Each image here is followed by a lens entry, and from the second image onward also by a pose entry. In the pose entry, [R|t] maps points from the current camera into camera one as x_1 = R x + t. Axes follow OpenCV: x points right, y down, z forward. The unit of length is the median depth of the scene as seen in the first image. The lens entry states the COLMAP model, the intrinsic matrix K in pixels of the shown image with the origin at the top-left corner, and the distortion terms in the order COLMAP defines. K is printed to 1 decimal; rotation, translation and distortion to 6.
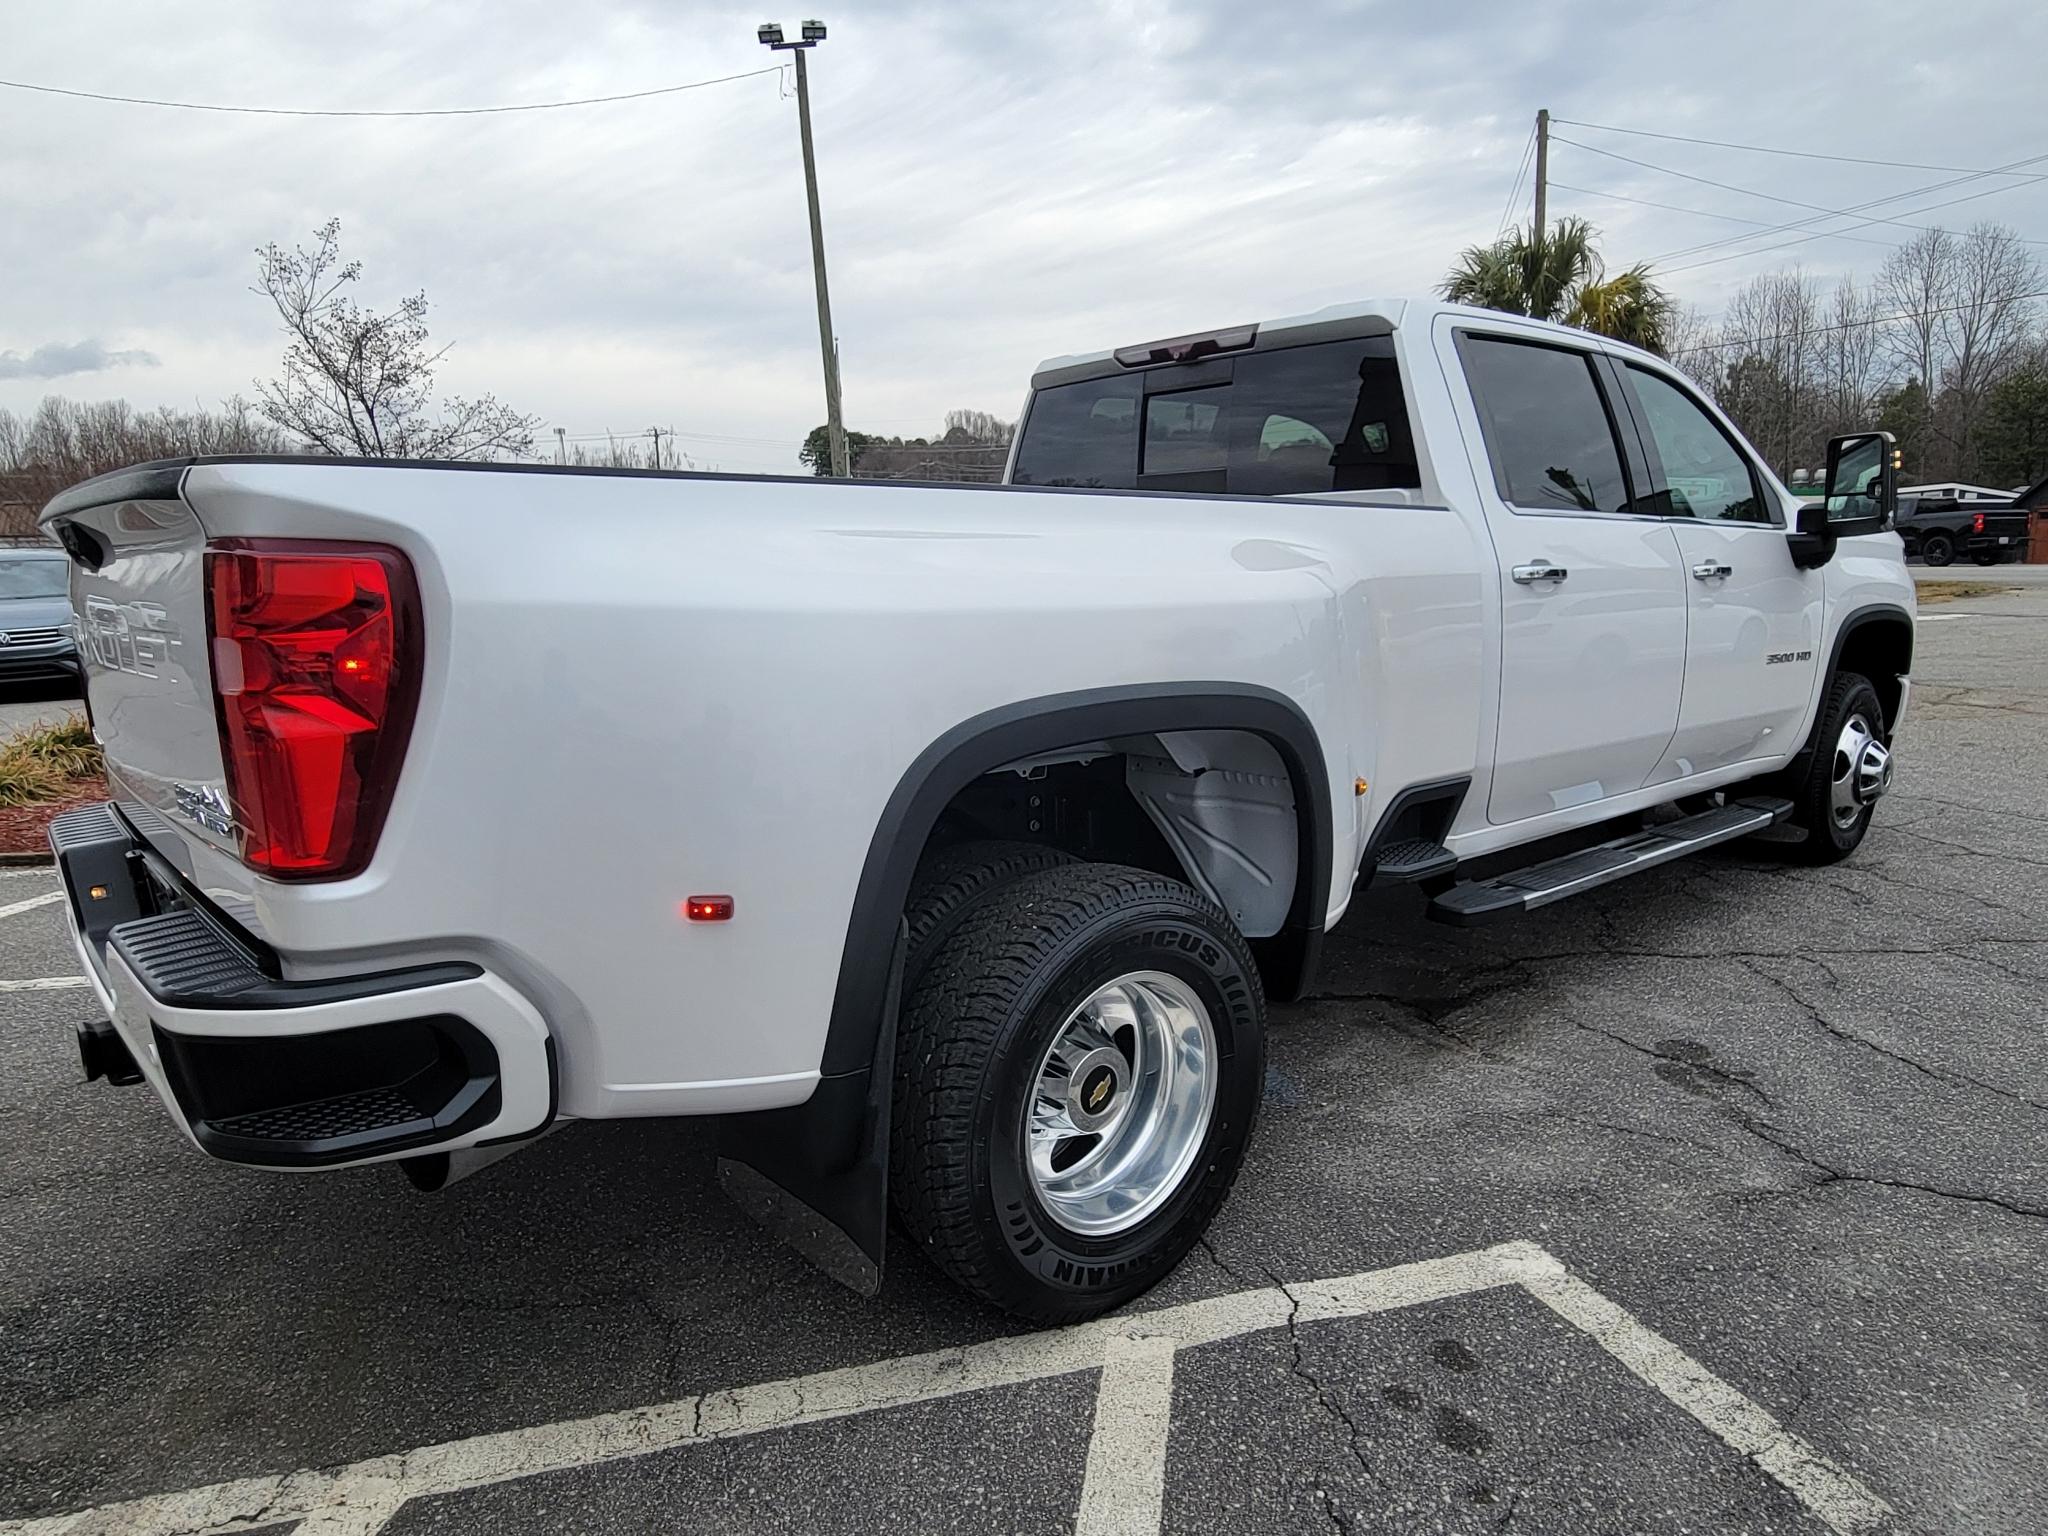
lens RADIAL K [[1290.9, 0, 1050.7], [0, 1290.9, 783.9], [0, 0, 1]] dist [0.002691, -0.003227]
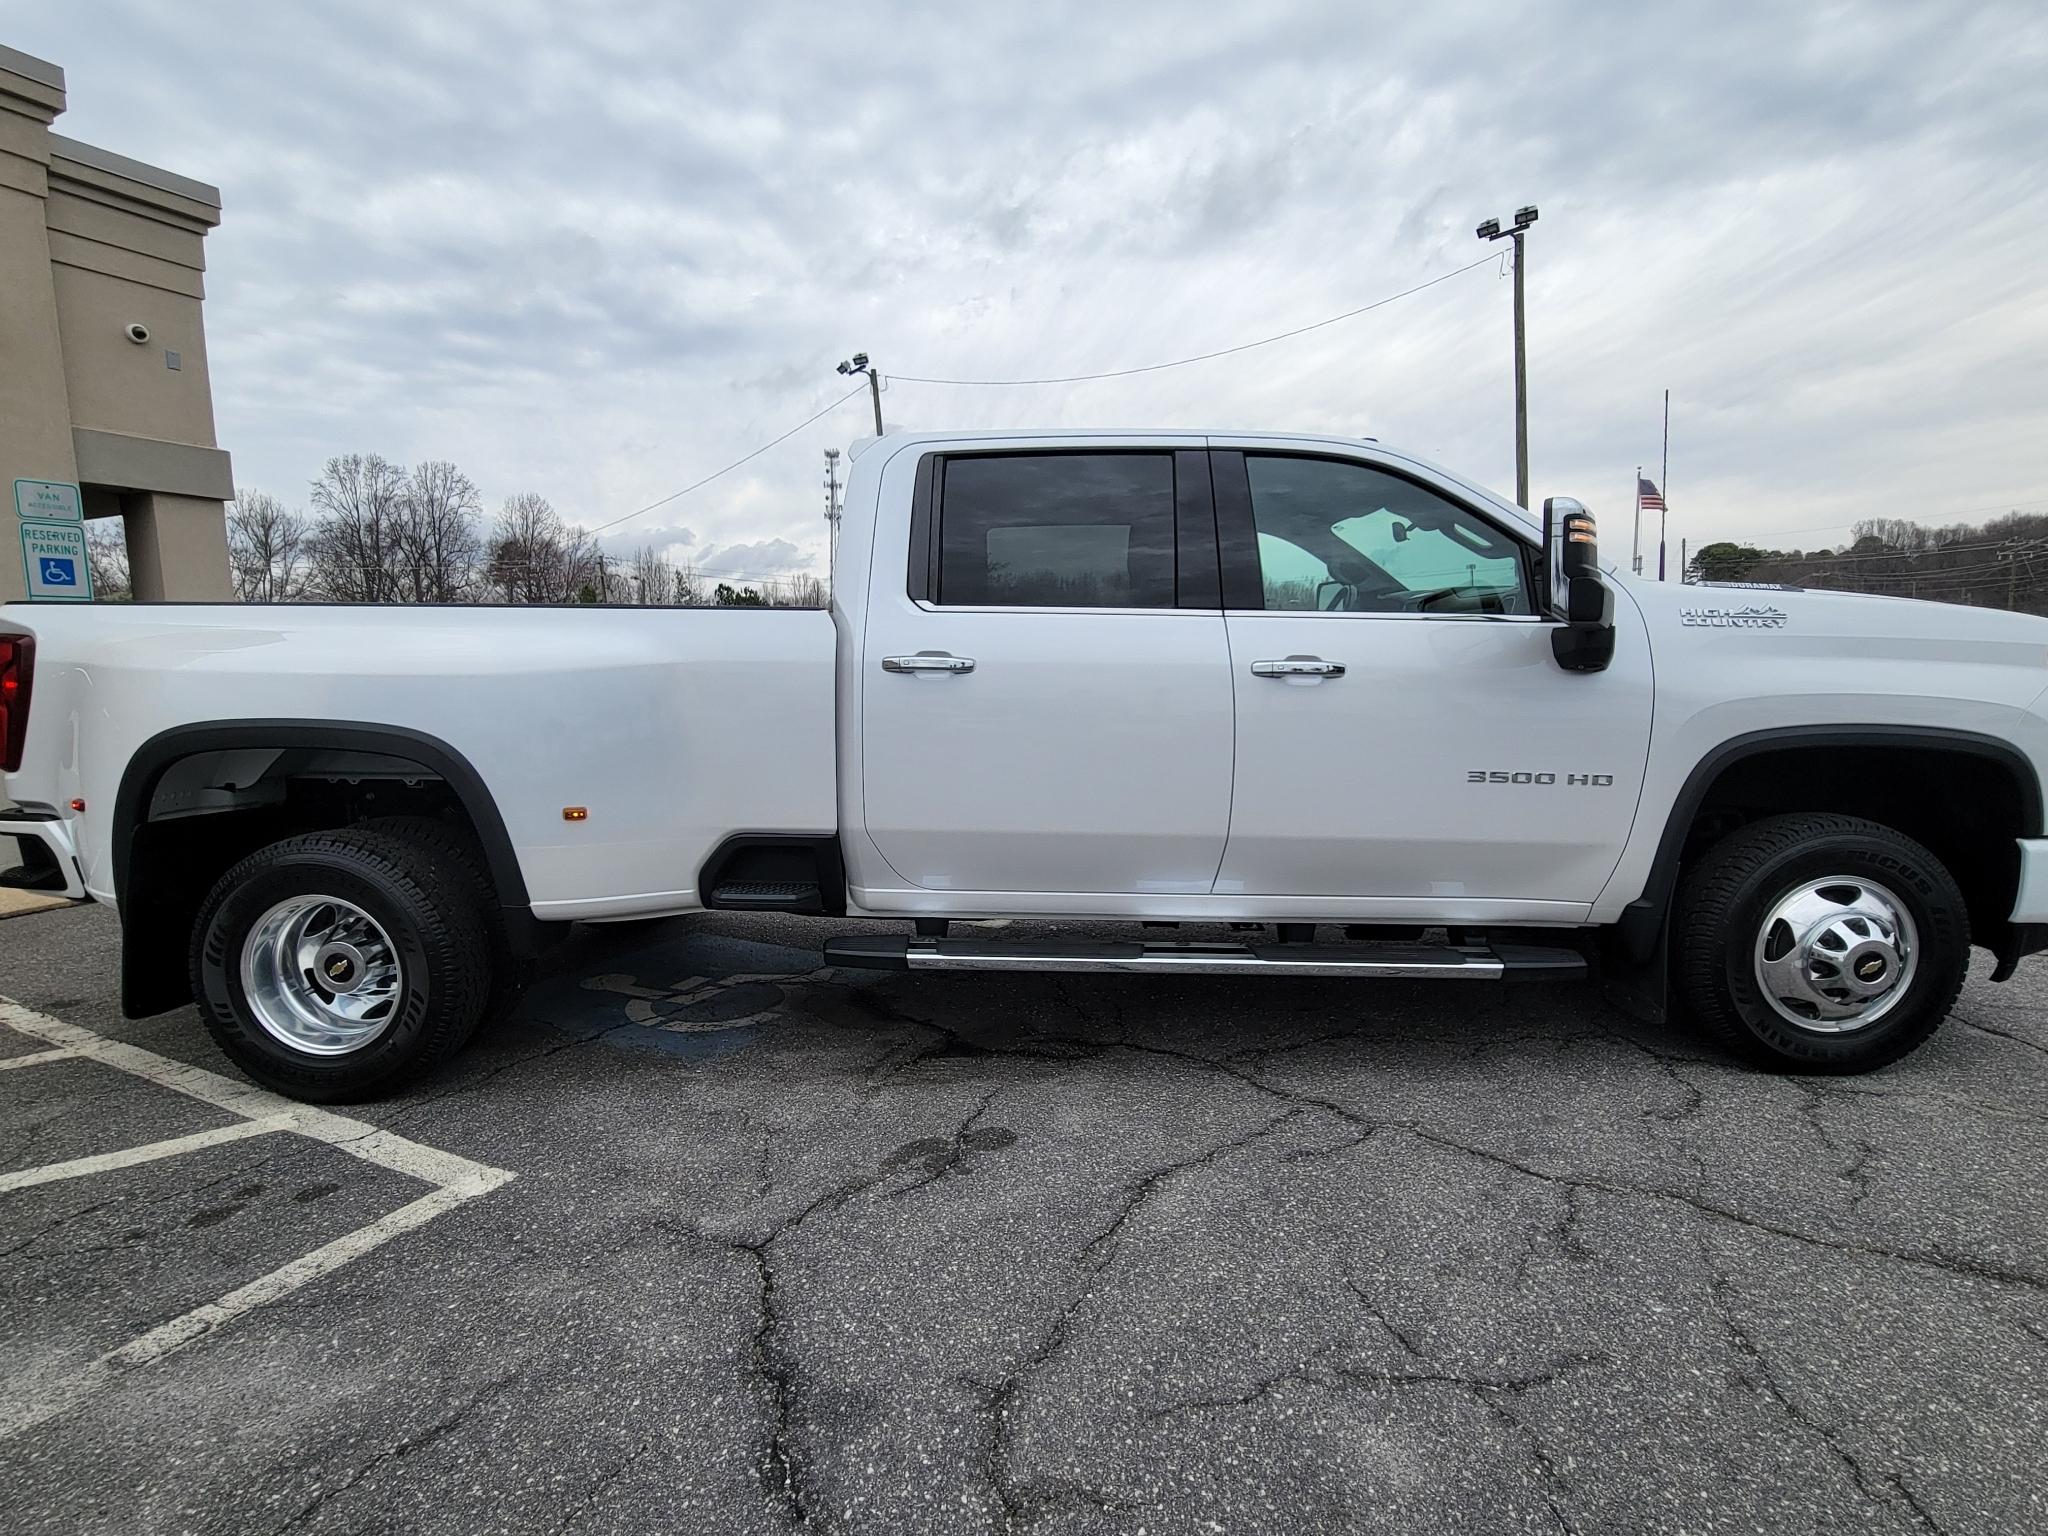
lens RADIAL K [[1021.0, 0, 1035.9], [0, 1021.0, 780.2], [0, 0, 1]] dist [0.001299, -0.001534]
pose [[0.727548, 0.089937, -0.680137, 0.902033], [-0.129086, 0.991609, -0.006960, -0.060139], [0.673804, 0.092860, 0.733052, 0.367684]]
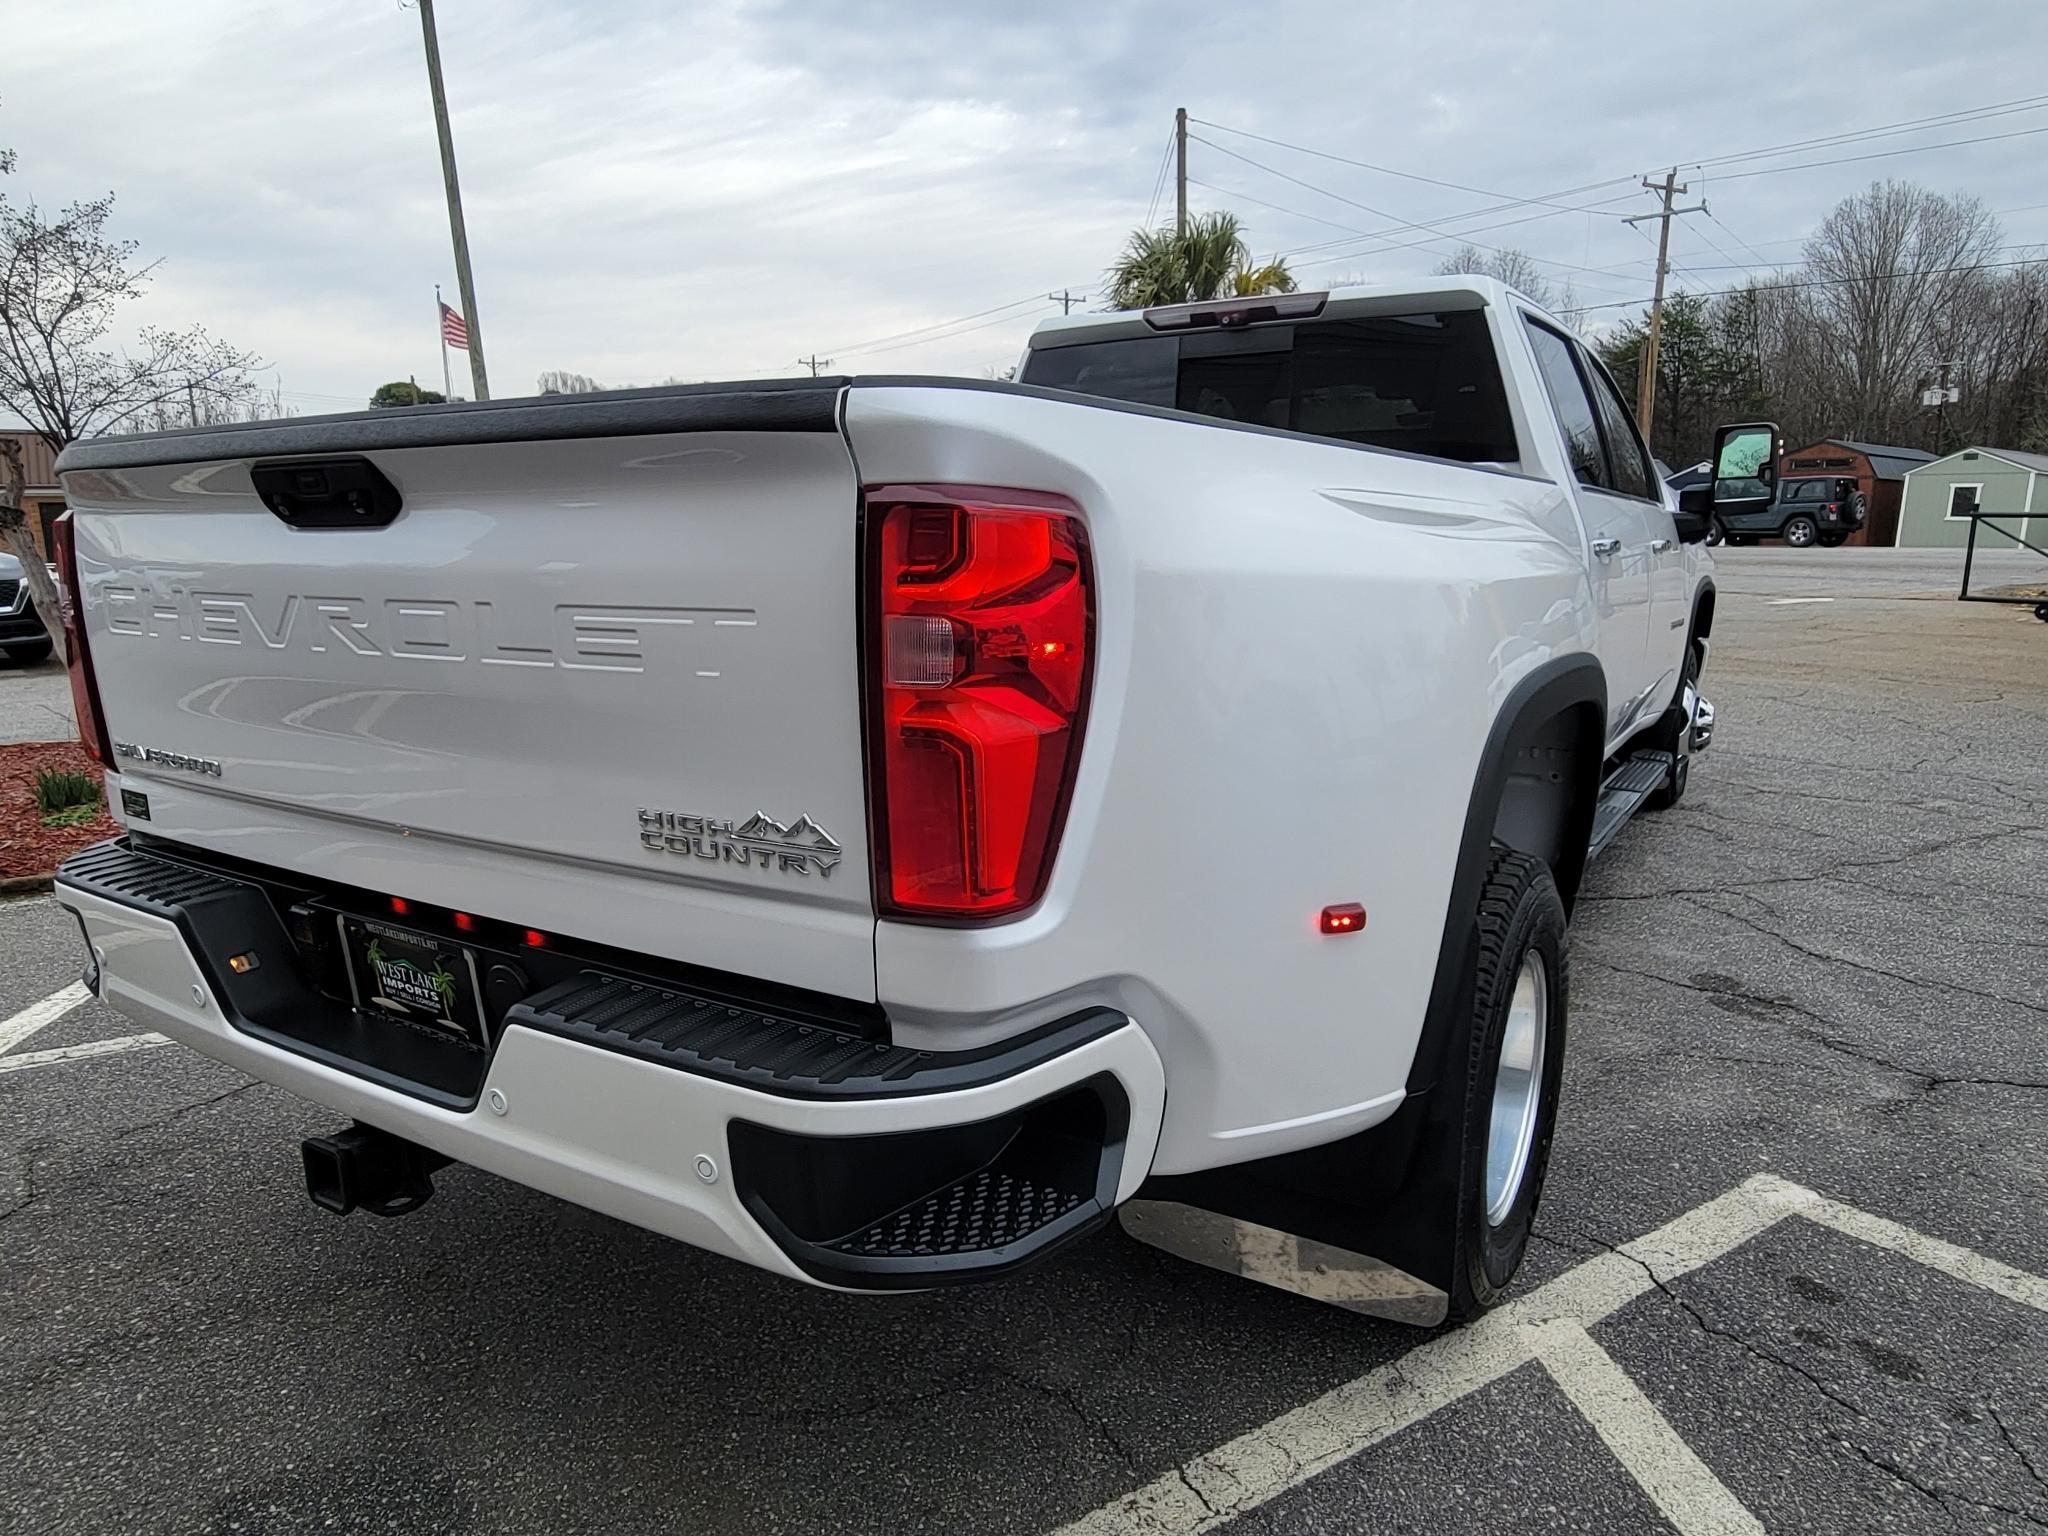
lens RADIAL K [[1290.9, 0, 1050.7], [0, 1290.9, 783.9], [0, 0, 1]] dist [0.002691, -0.003227]
pose [[0.958097, -0.047061, 0.282552, -0.310733], [0.041845, 0.998824, 0.024469, -0.011280], [-0.283371, -0.011621, 0.958940, 0.096095]]
